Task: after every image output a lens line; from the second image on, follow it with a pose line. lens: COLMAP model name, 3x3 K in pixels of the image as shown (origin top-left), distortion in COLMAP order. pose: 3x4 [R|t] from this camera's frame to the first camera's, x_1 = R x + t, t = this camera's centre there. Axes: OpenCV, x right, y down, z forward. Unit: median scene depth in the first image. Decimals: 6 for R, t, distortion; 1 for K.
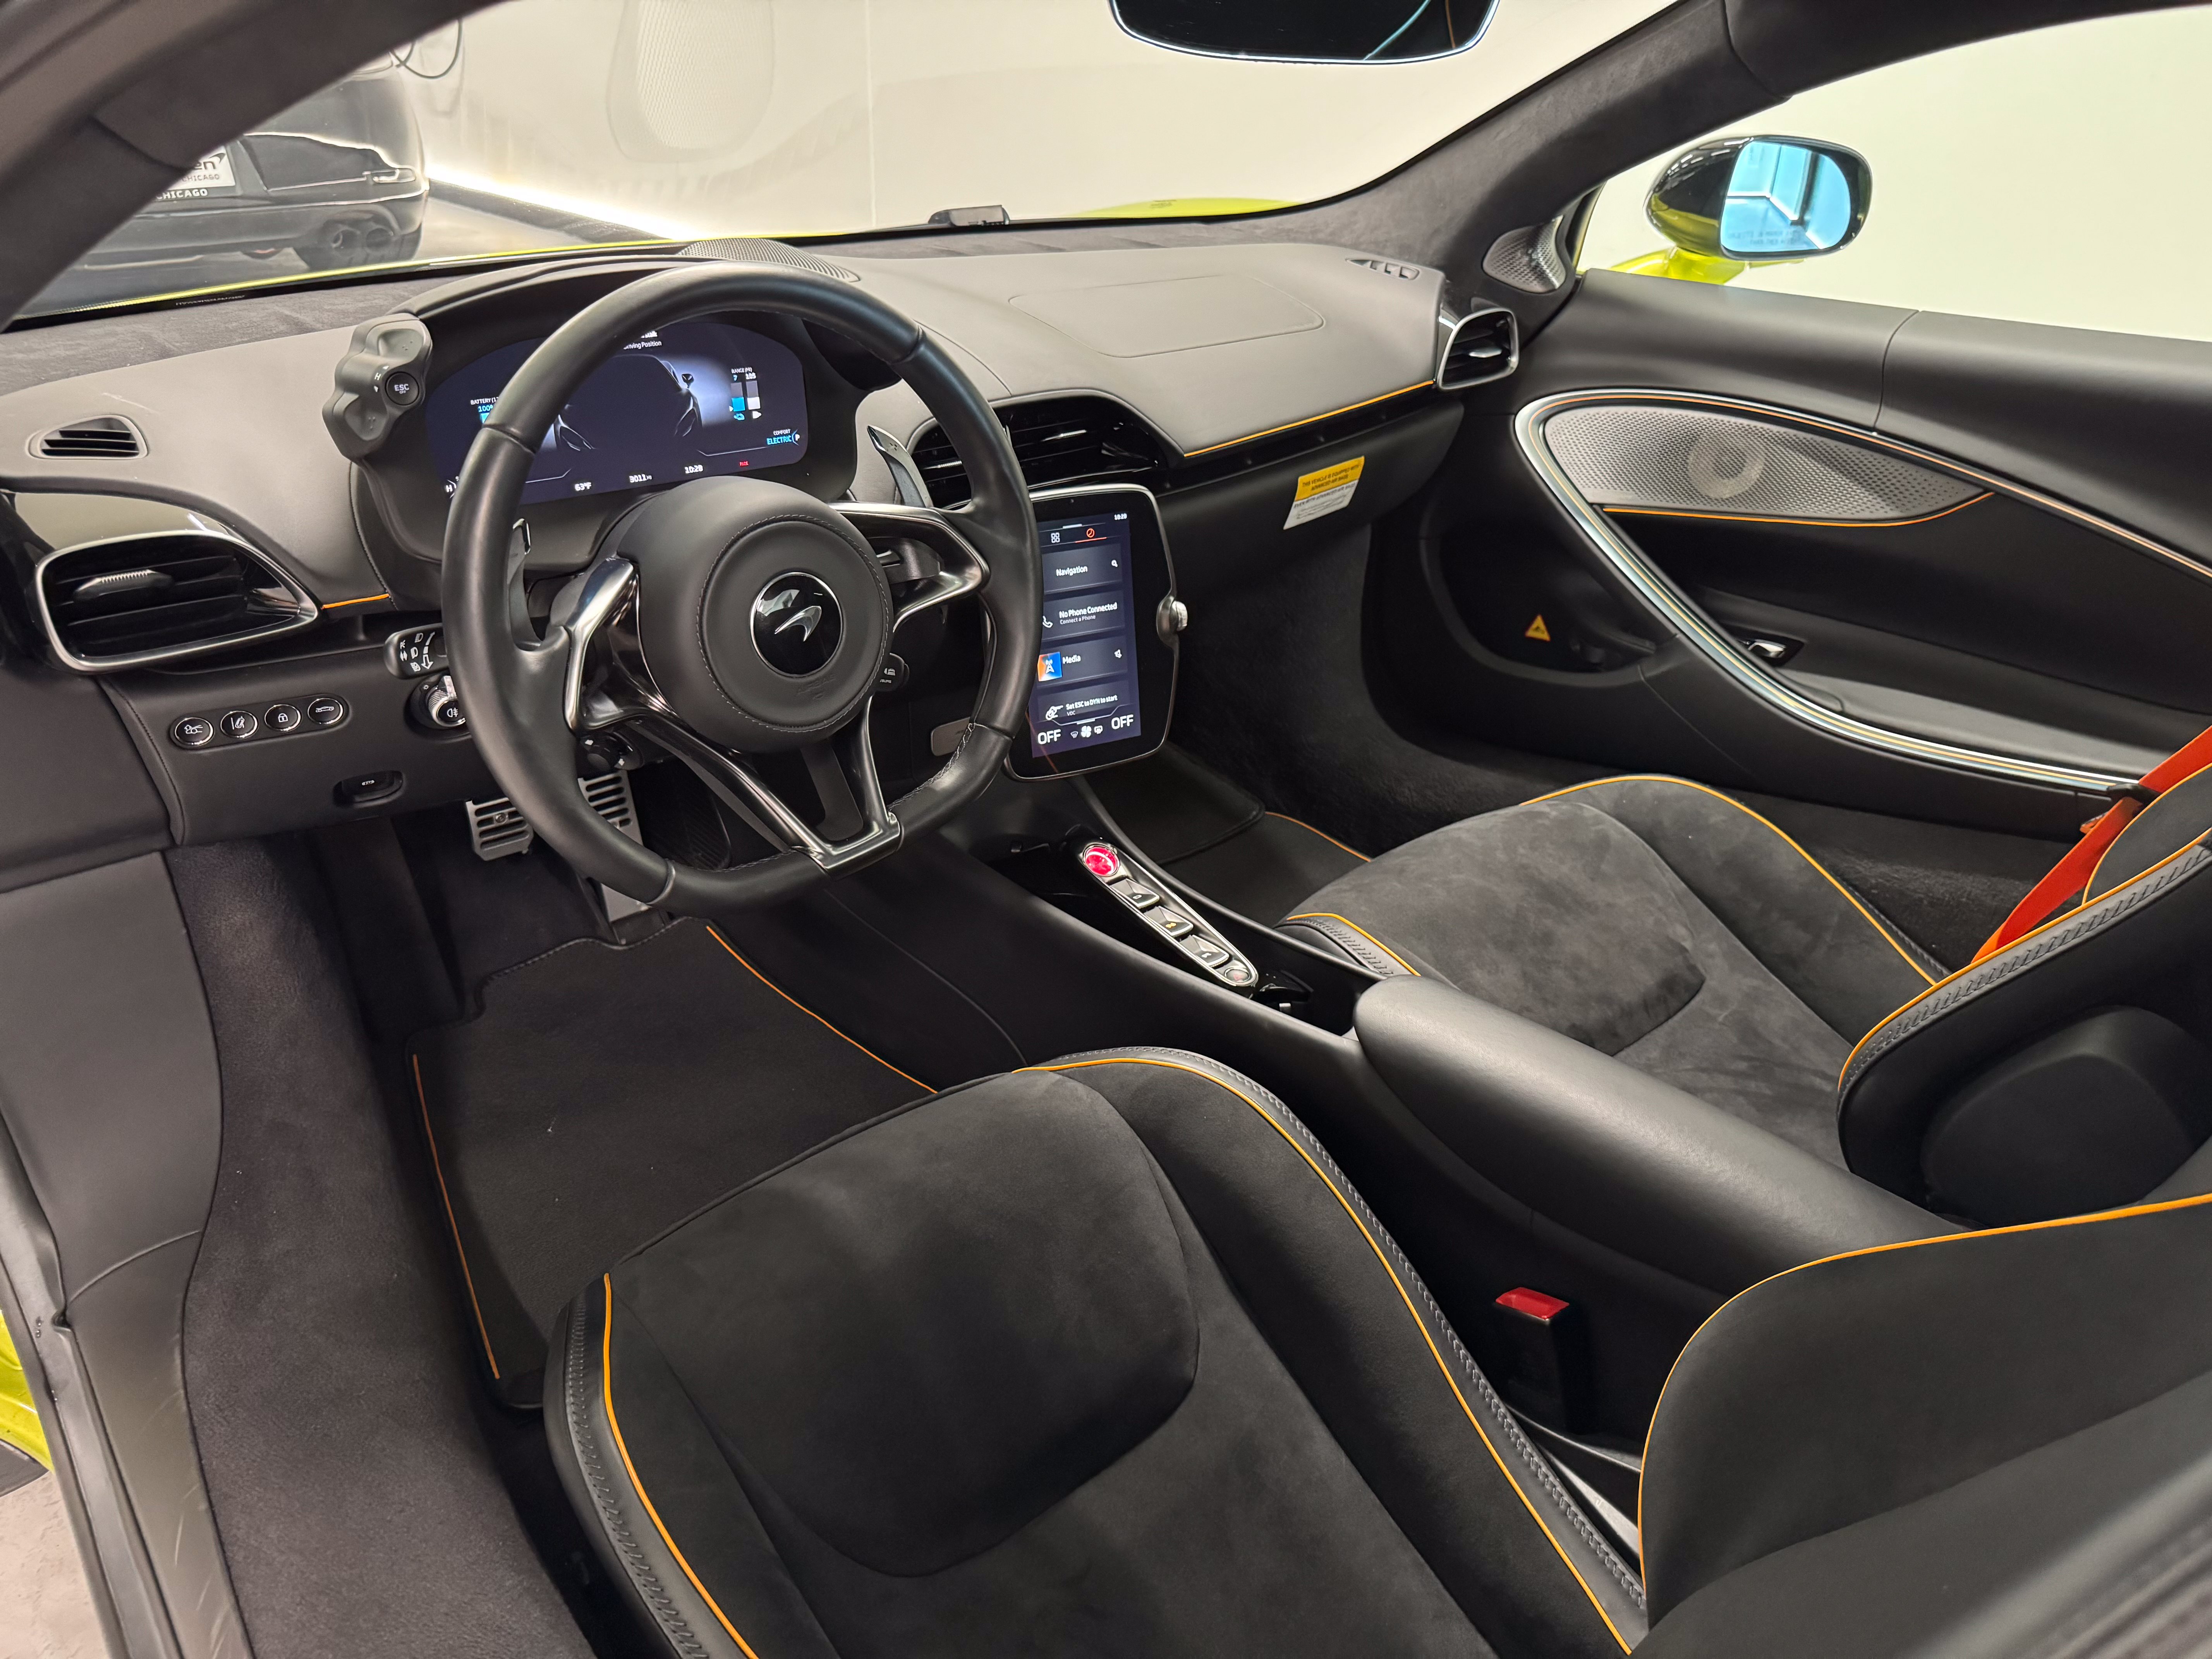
lens RADIAL K [[1663.5, 0, 1100.1], [0, 1663.5, 828.8], [0, 0, 1]] dist [-0.007865, 0.005646]
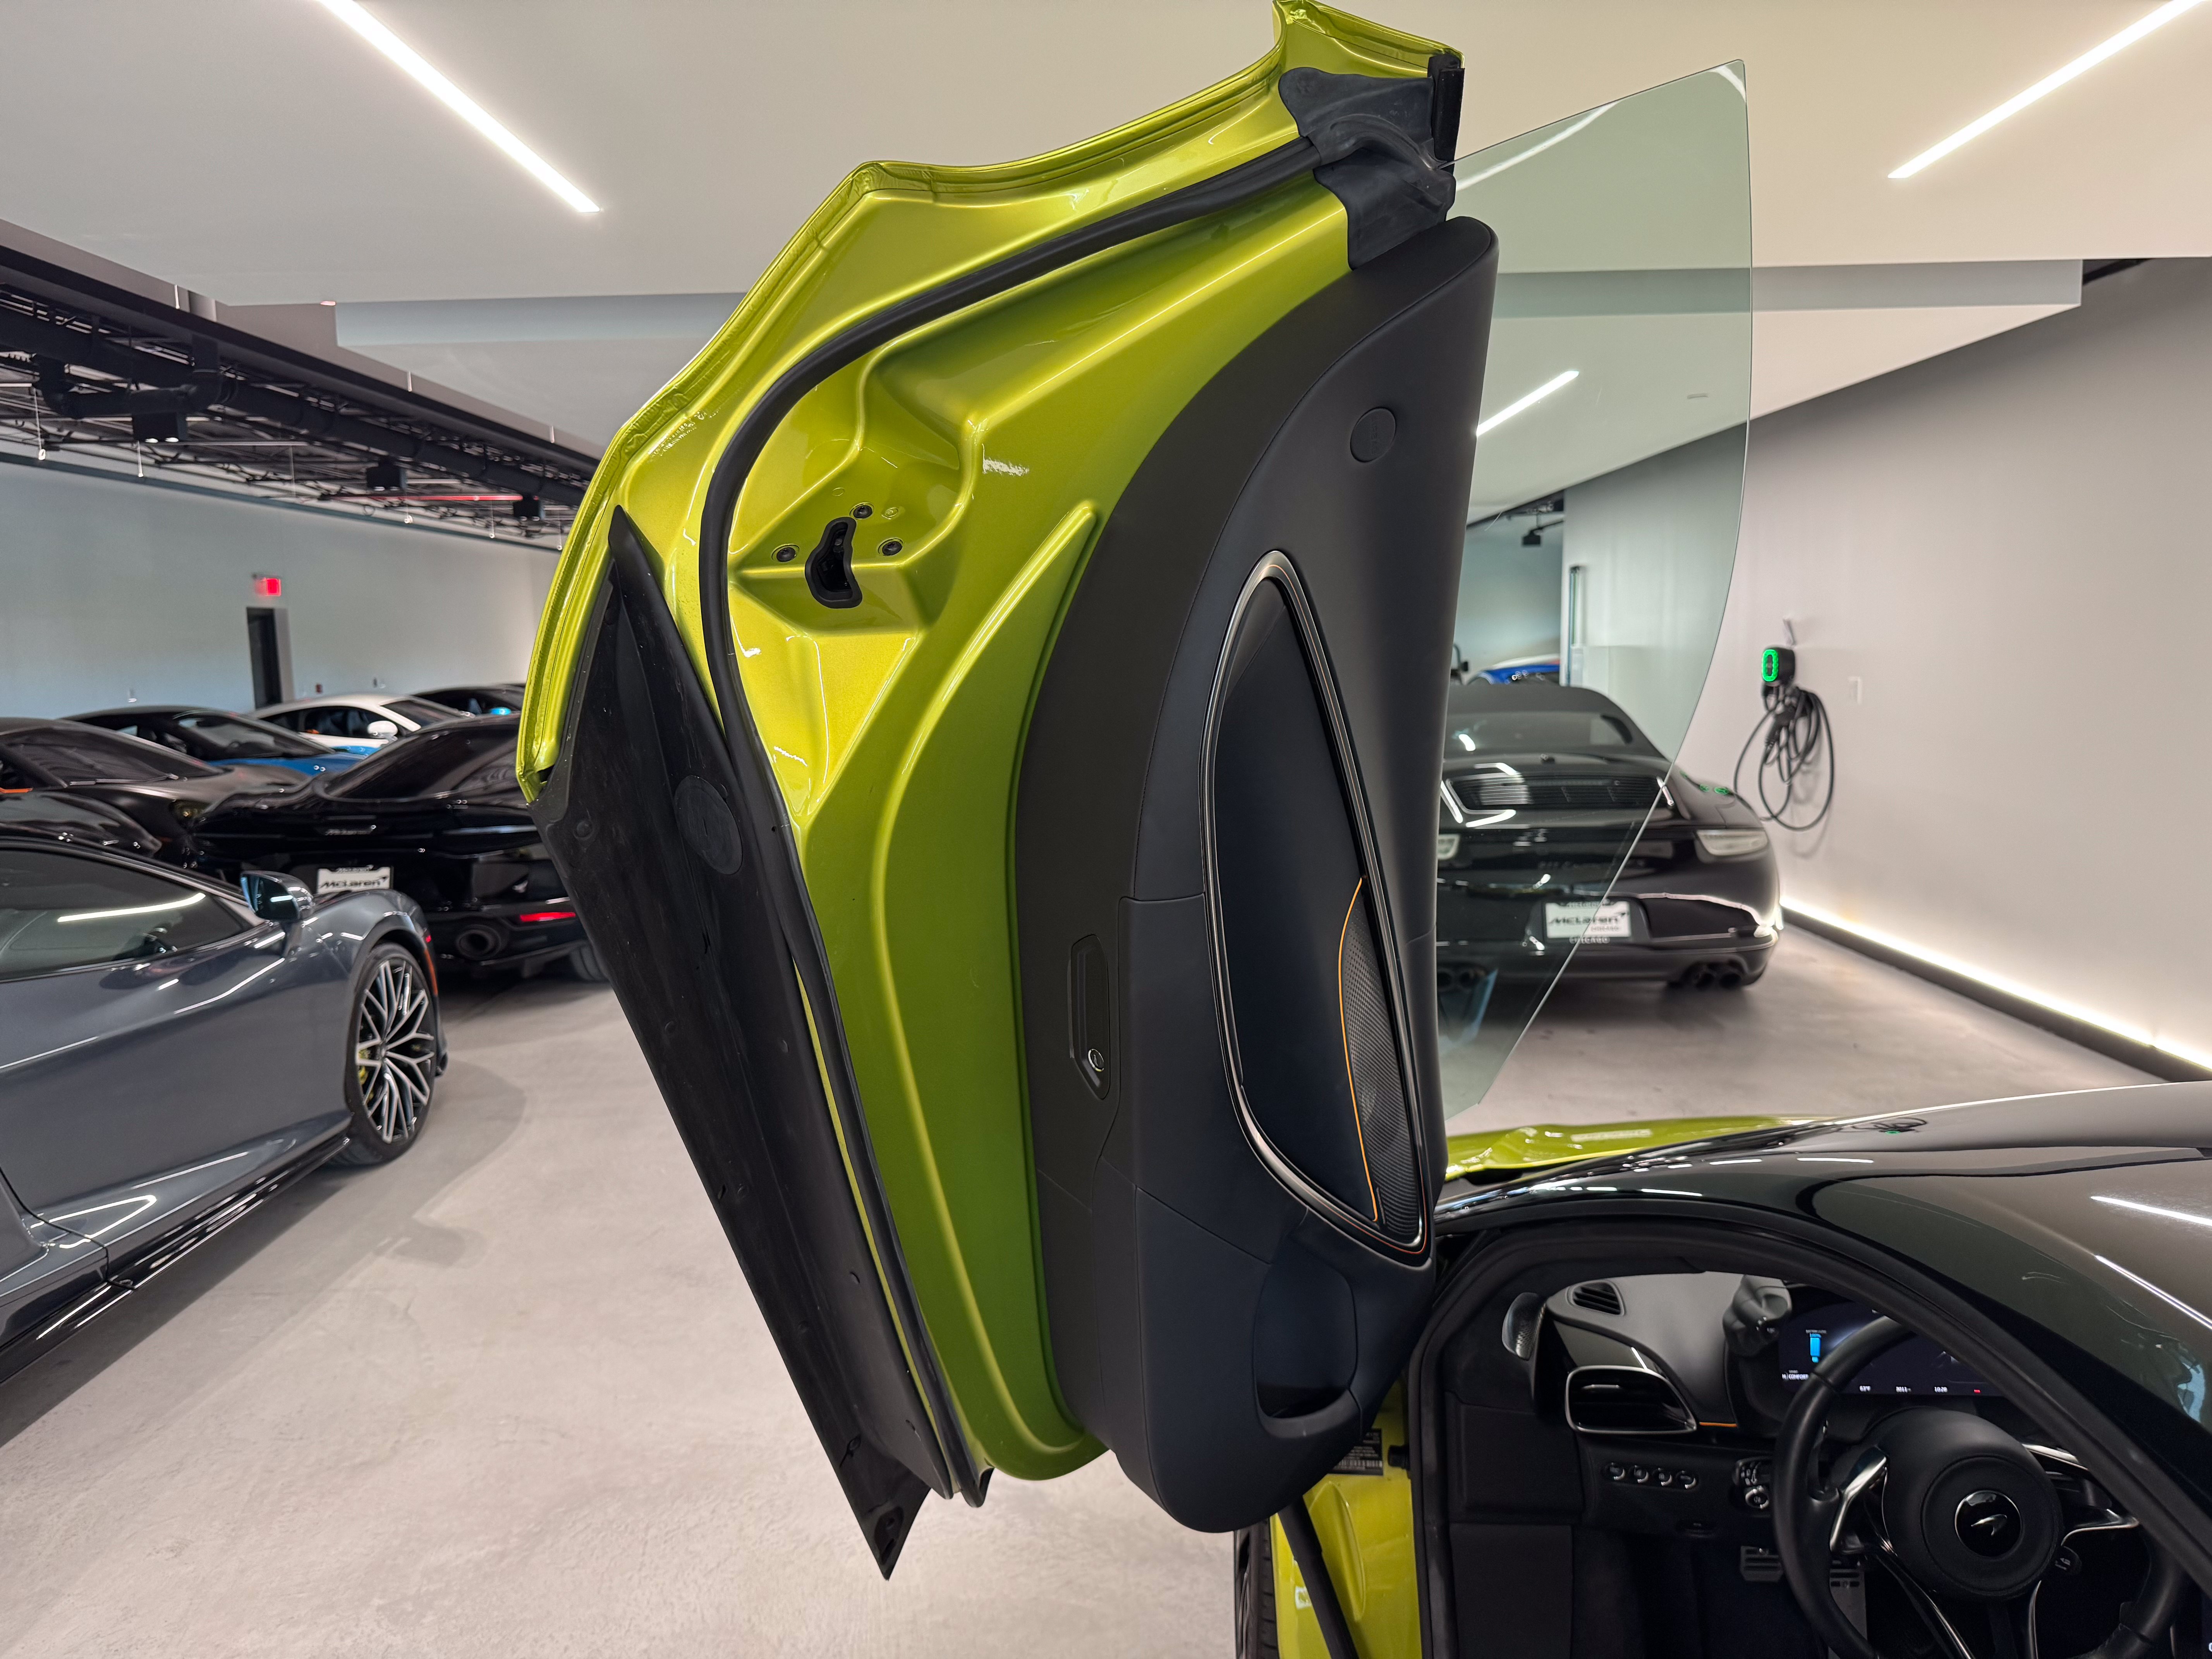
lens RADIAL K [[1663.5, 0, 1098.2], [0, 1663.5, 834.0], [0, 0, 1]] dist [-0.007865, 0.005646]
pose [[0.733520, 0.050870, -0.677762, 0.233724], [-0.293727, 0.922992, -0.248616, -0.084854], [0.612922, 0.381442, 0.691975, -0.867995]]
